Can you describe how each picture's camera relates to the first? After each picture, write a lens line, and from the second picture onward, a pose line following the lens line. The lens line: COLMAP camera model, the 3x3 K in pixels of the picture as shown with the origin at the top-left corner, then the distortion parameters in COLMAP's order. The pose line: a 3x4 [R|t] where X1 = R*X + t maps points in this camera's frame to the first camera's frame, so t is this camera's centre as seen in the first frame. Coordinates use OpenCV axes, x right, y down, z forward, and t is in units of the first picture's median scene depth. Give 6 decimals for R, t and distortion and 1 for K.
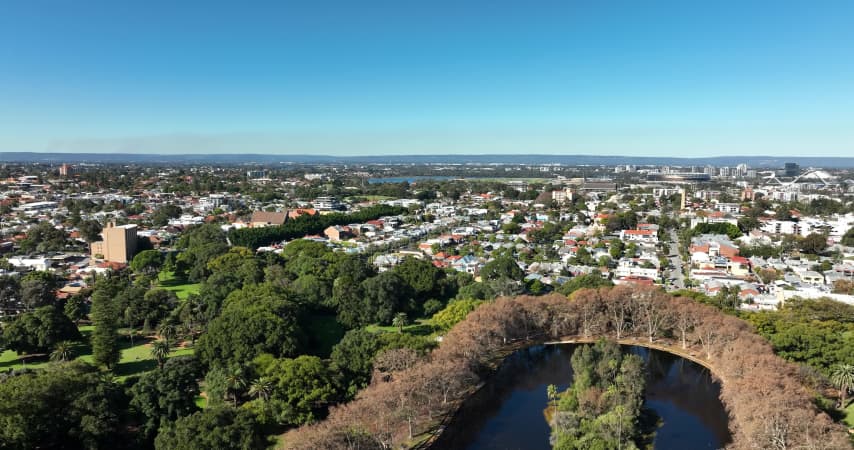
lens RADIAL K [[600.3, 0, 430.1], [0, 600.3, 227.4], [0, 0, 1]] dist [0.000201, 0.012807]
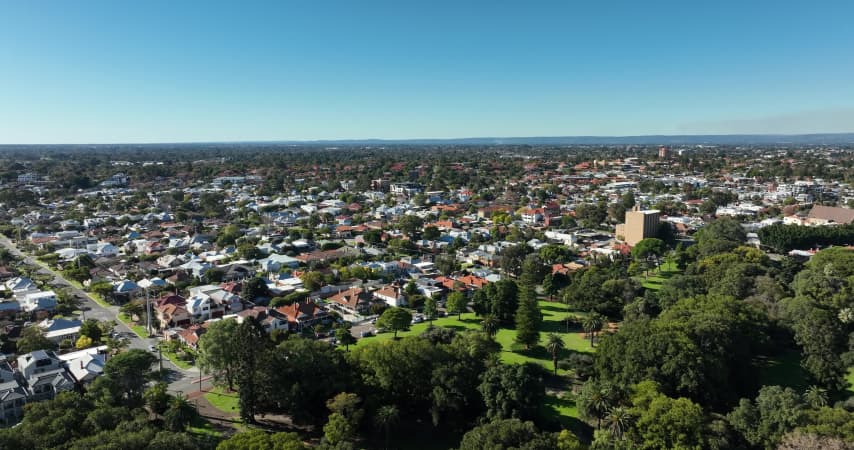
lens RADIAL K [[600.3, 0, 427.8], [0, 600.3, 225.8], [0, 0, 1]] dist [0.000201, 0.012807]
pose [[0.581952, 0.102609, -0.806724, 0.089416], [-0.080033, 0.994419, 0.068748, -0.016968], [0.809276, 0.024557, 0.586916, 0.111496]]
